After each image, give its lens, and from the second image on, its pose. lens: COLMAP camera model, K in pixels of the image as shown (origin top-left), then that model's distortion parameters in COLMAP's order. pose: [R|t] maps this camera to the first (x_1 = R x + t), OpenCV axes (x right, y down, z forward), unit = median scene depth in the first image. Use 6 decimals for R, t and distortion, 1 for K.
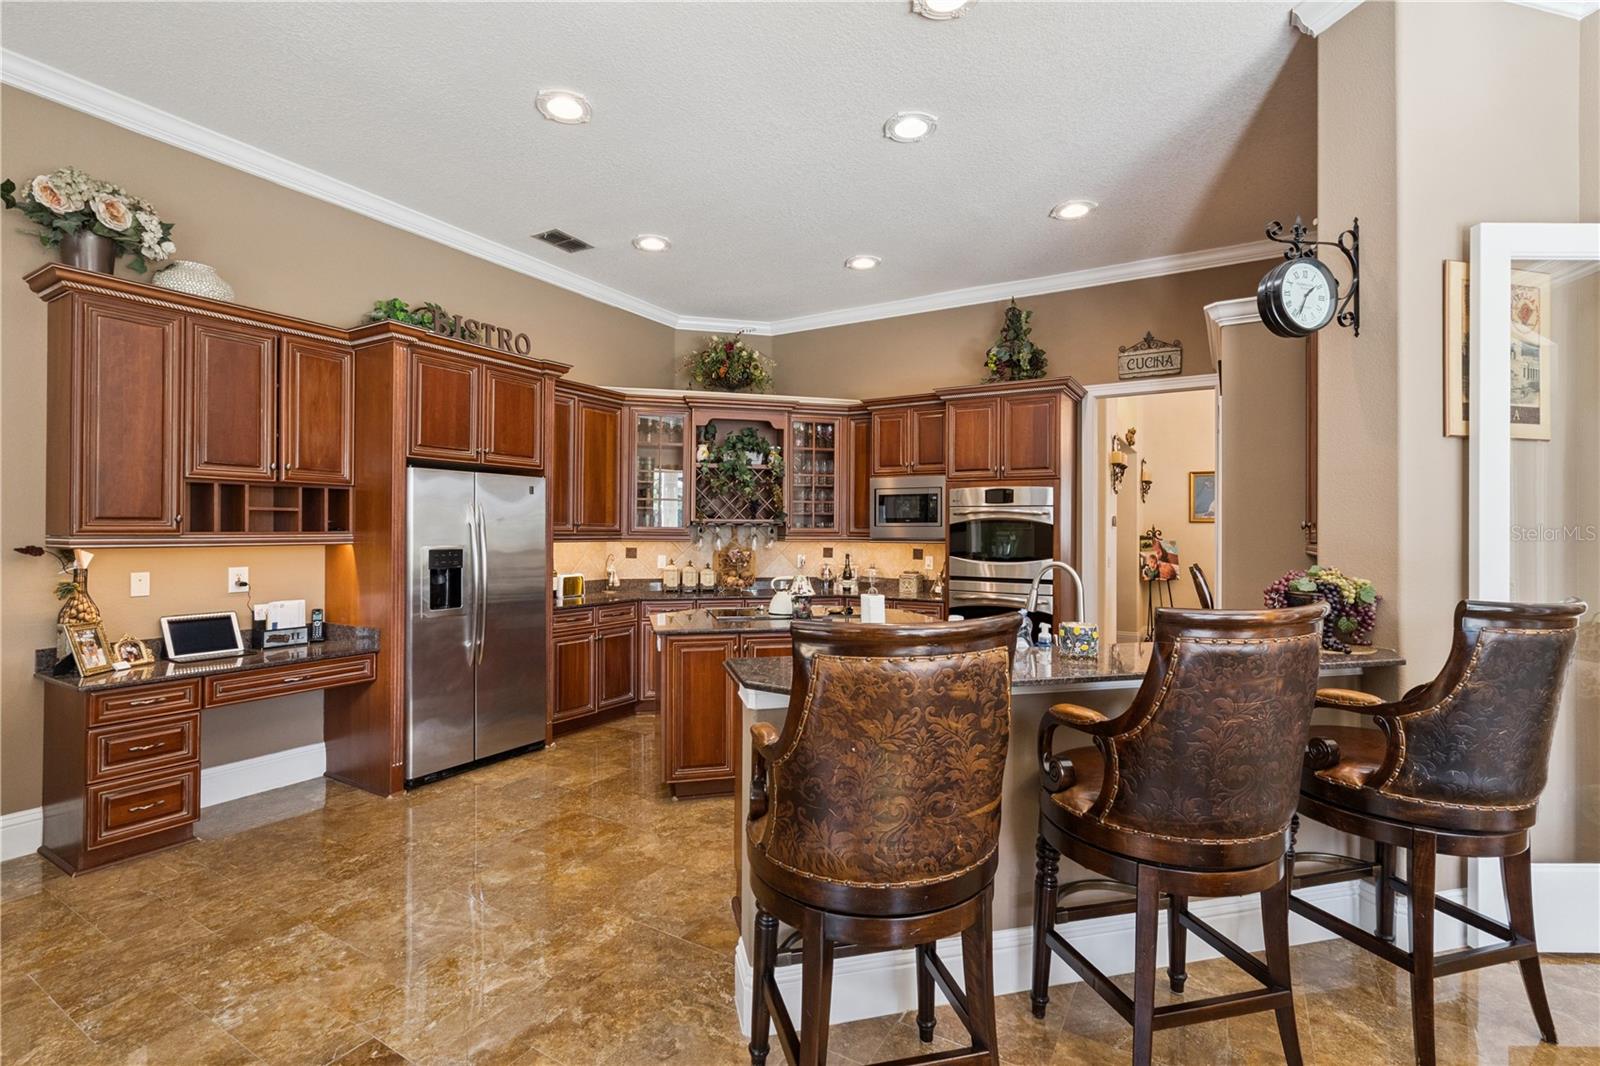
lens RADIAL K [[730.6, 0, 798.3], [0, 730.6, 528.2], [0, 0, 1]] dist [0.002032, 0.001528]
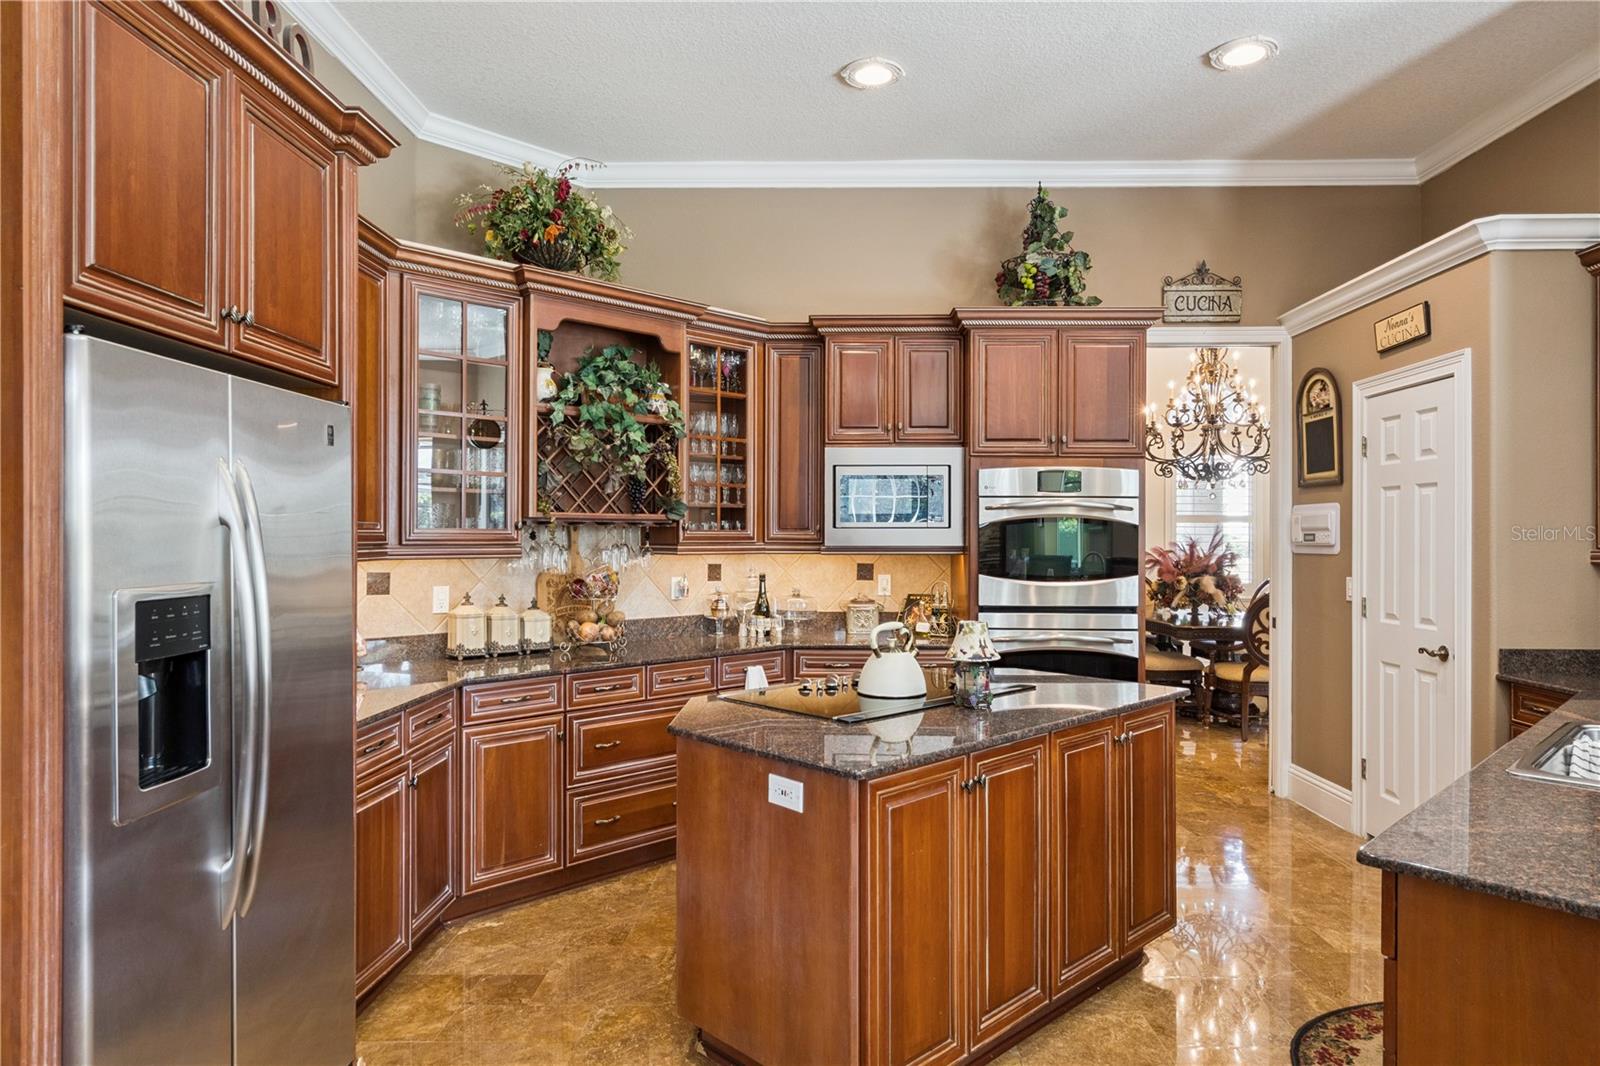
lens RADIAL K [[956.5, 0, 802.7], [0, 956.5, 537.9], [0, 0, 1]] dist [0.005877, 0.001743]
pose [[0.865998, -0.005604, 0.500017, -0.329999], [0.001792, 0.999966, 0.008105, -0.000391], [-0.500045, -0.006123, 0.865978, 0.351614]]
